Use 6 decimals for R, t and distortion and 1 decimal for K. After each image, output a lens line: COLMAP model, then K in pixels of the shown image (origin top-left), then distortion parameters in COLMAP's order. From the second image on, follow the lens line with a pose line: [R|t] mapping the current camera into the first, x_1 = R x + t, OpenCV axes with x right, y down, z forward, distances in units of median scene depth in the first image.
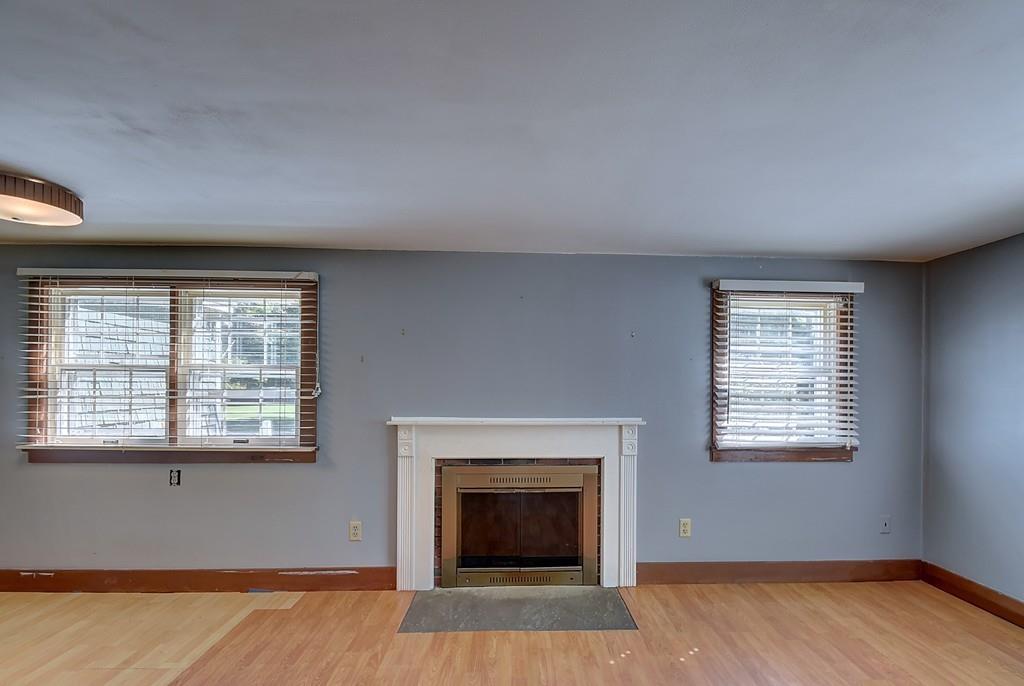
lens RADIAL K [[457.3, 0, 533.3], [0, 457.3, 387.8], [0, 0, 1]] dist [0.018157, -0.017675]
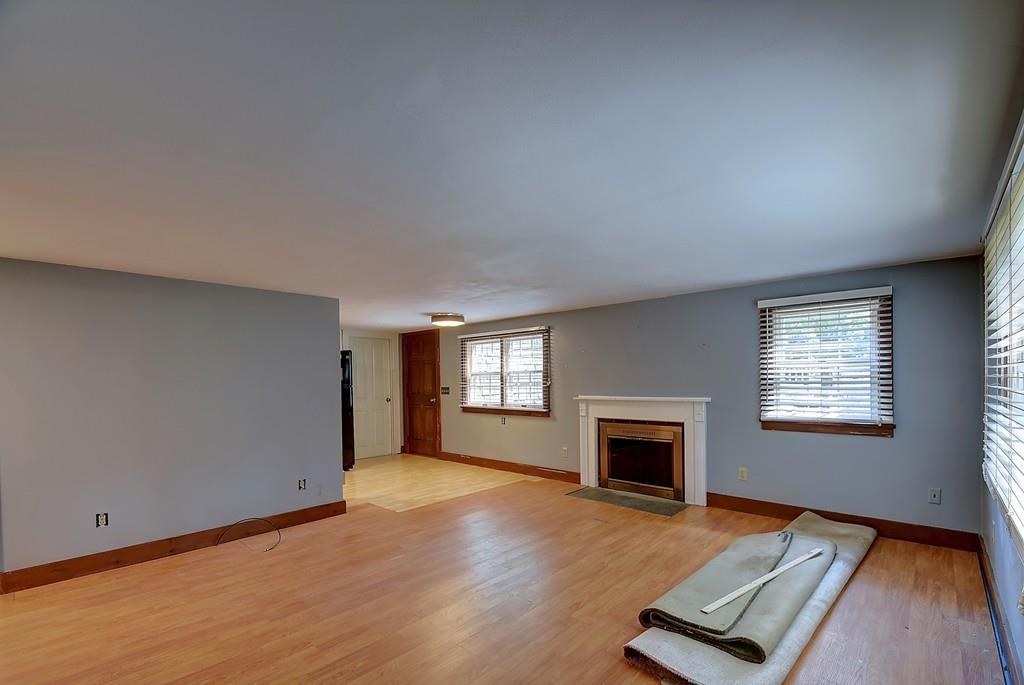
lens RADIAL K [[457.3, 0, 533.3], [0, 457.3, 387.3], [0, 0, 1]] dist [0.018157, -0.017675]
pose [[0.713563, -0.004276, -0.700578, 0.910256], [0.009295, 0.999951, 0.003364, 0.020972], [0.700530, -0.008912, 0.713567, -0.513047]]
